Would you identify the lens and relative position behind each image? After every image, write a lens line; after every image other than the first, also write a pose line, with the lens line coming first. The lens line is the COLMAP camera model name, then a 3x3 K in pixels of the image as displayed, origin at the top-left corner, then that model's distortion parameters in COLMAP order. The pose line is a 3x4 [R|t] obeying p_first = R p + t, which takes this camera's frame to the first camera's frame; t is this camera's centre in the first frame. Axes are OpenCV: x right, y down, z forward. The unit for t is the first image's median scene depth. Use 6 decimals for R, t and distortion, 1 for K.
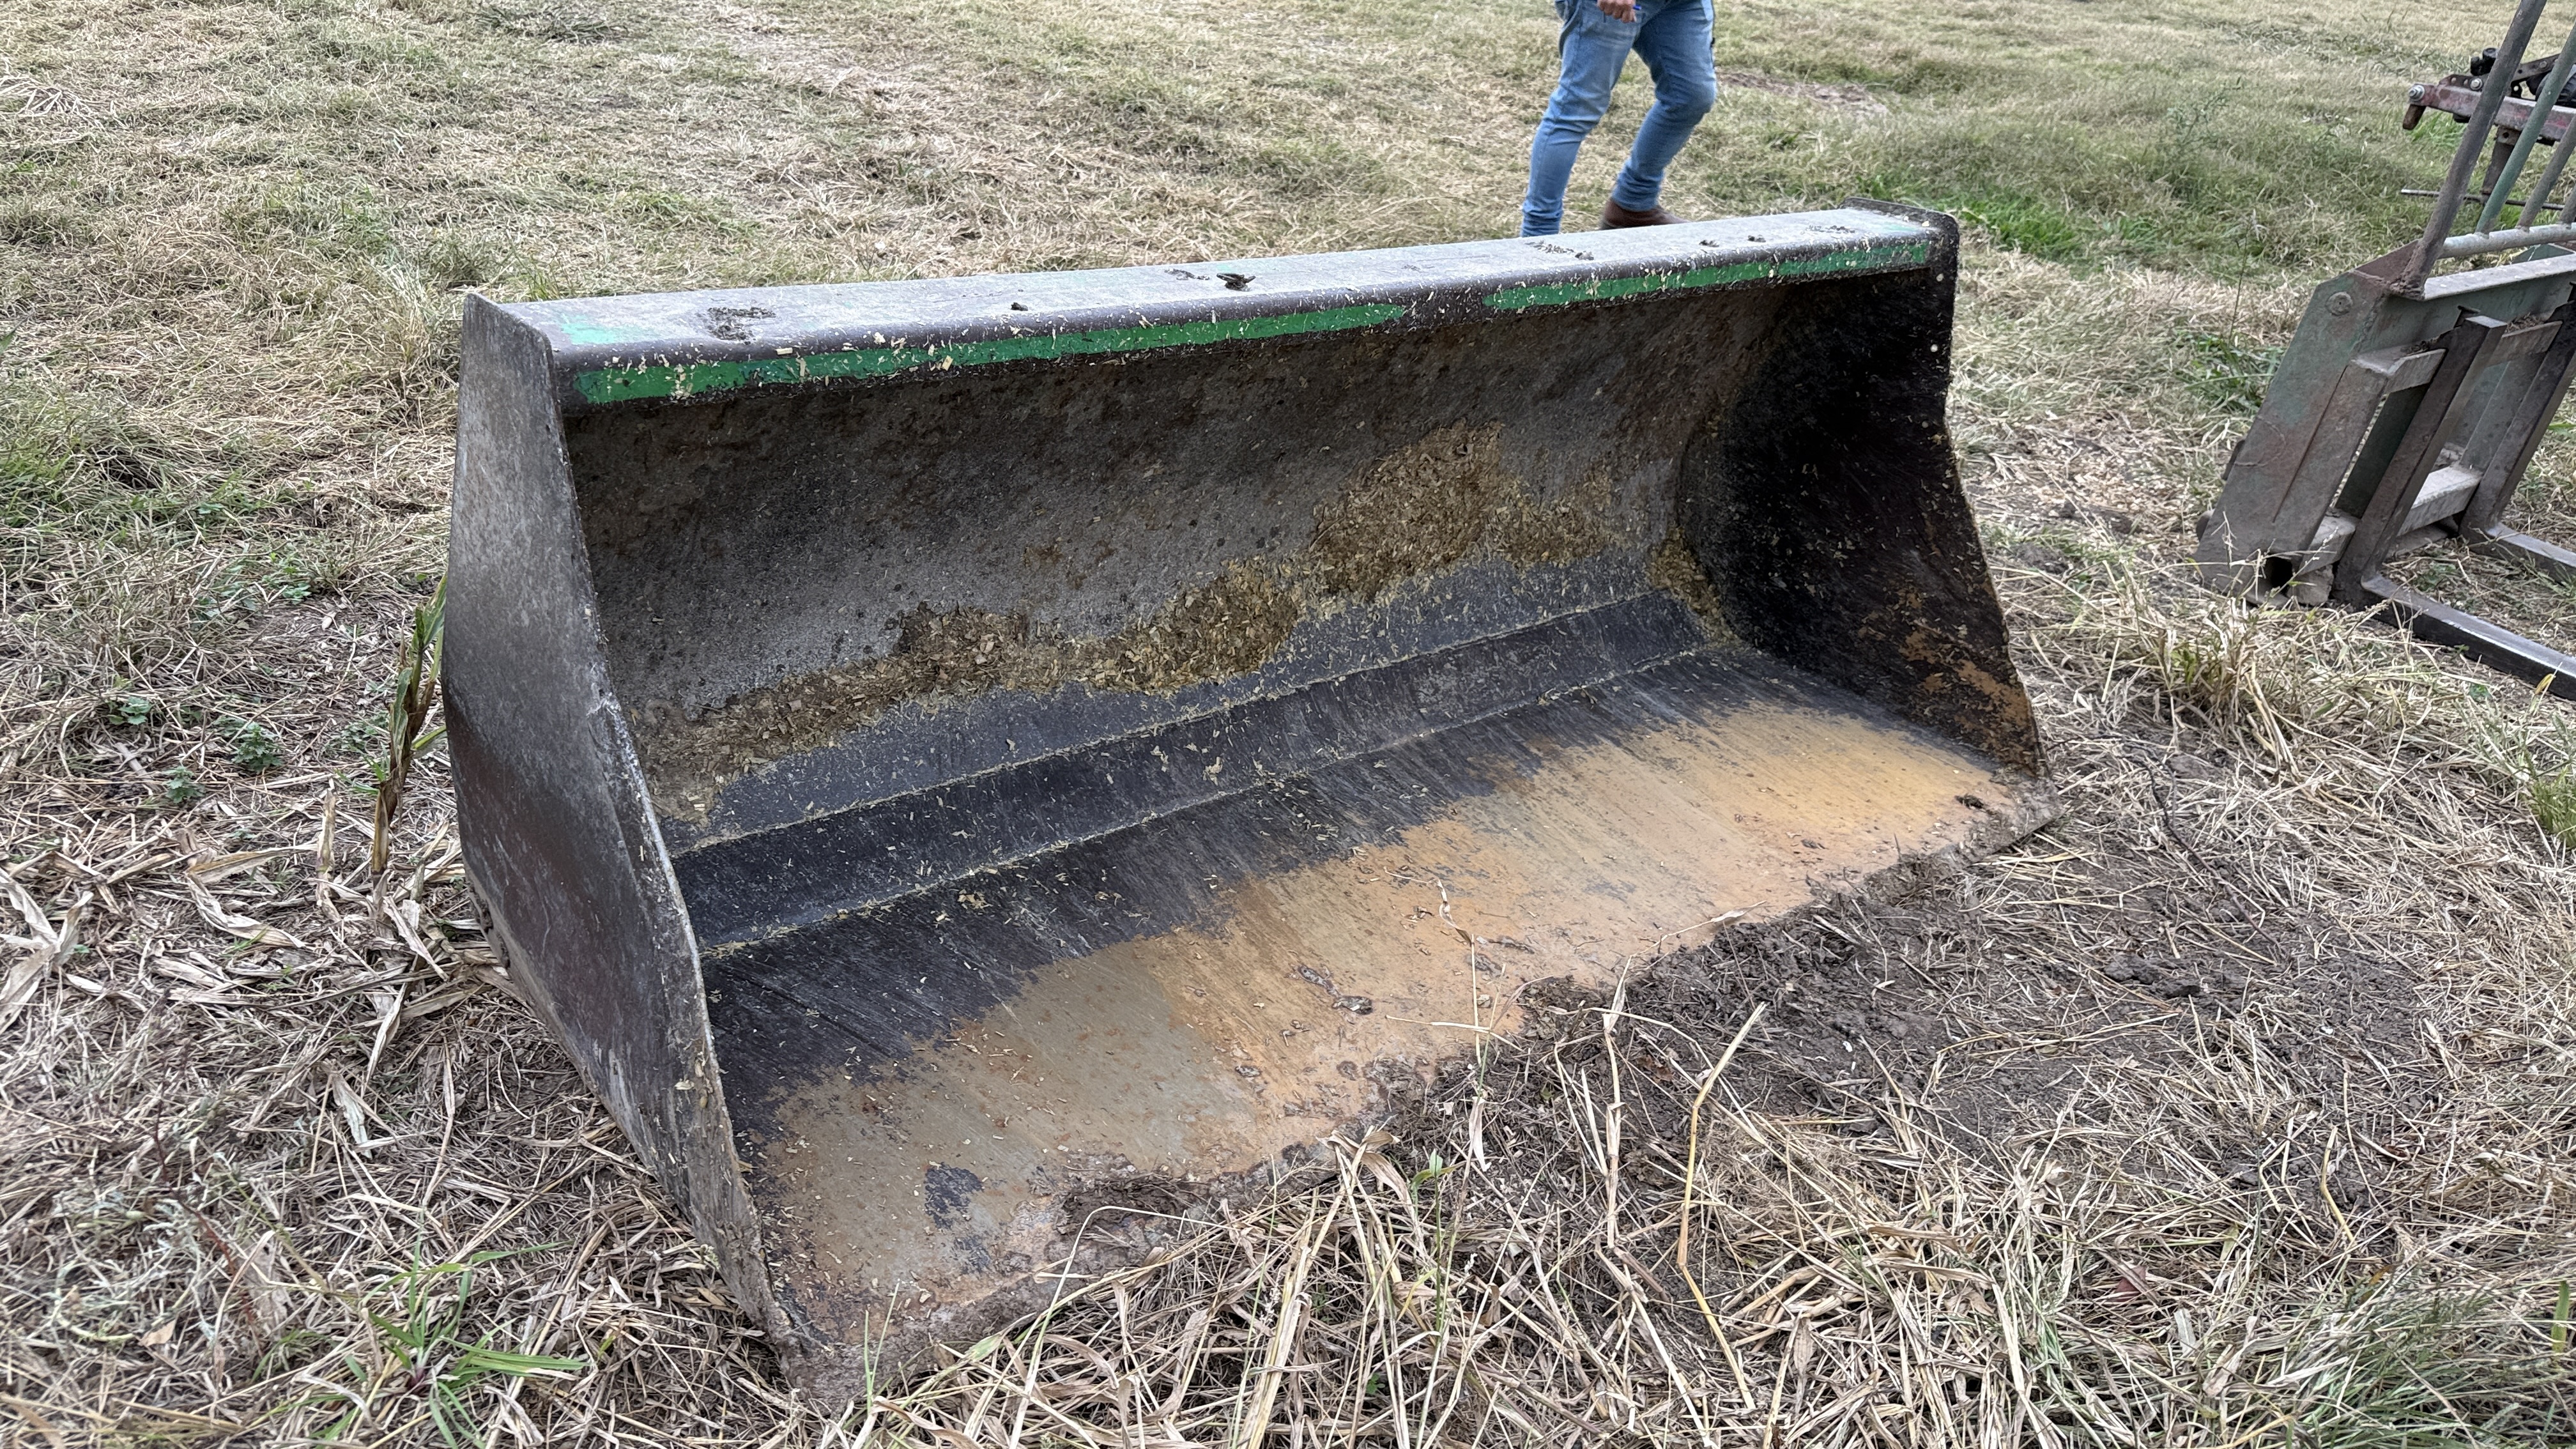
lens RADIAL K [[1776.0, 0, 1283.1], [0, 1776.0, 735.1], [0, 0, 1]] dist [0.097108, -0.112160]
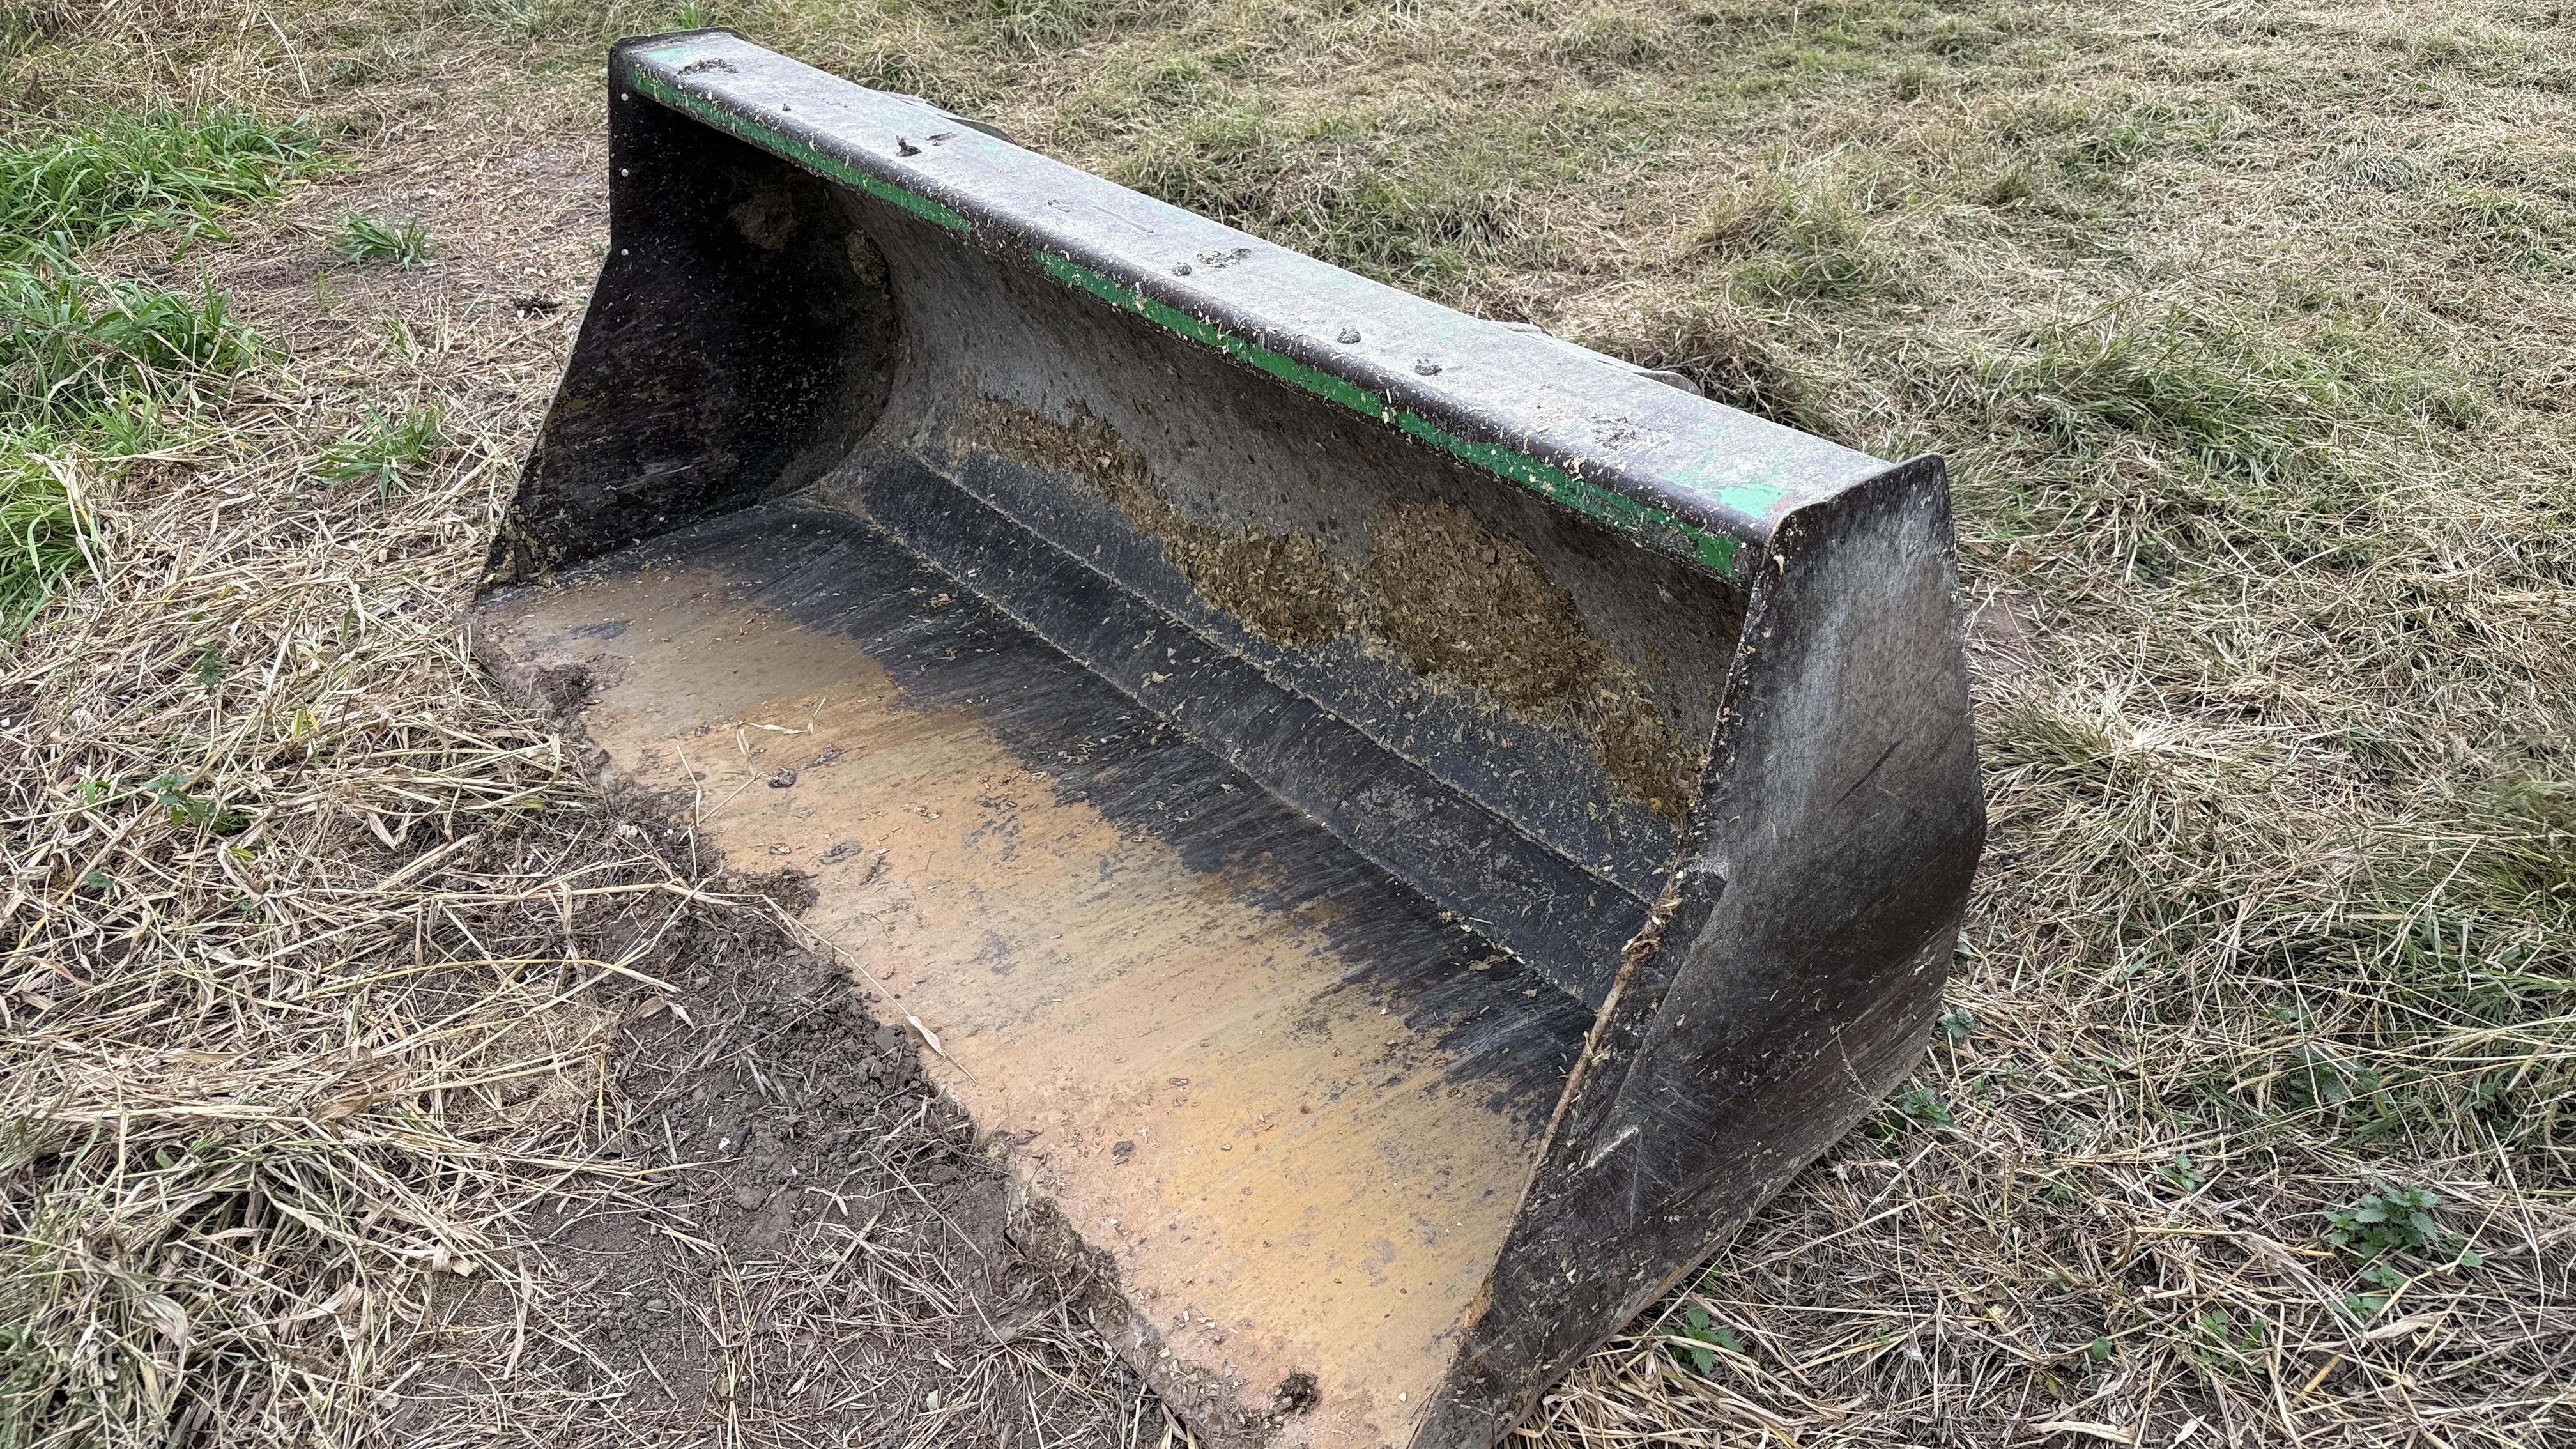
lens RADIAL K [[1776.0, 0, 1283.1], [0, 1776.0, 735.1], [0, 0, 1]] dist [0.097108, -0.112160]
pose [[-0.001086, 0.465340, -0.885131, 0.869413], [-0.425855, 0.800645, 0.421445, -0.410519], [0.904791, 0.377395, 0.197298, 0.873431]]
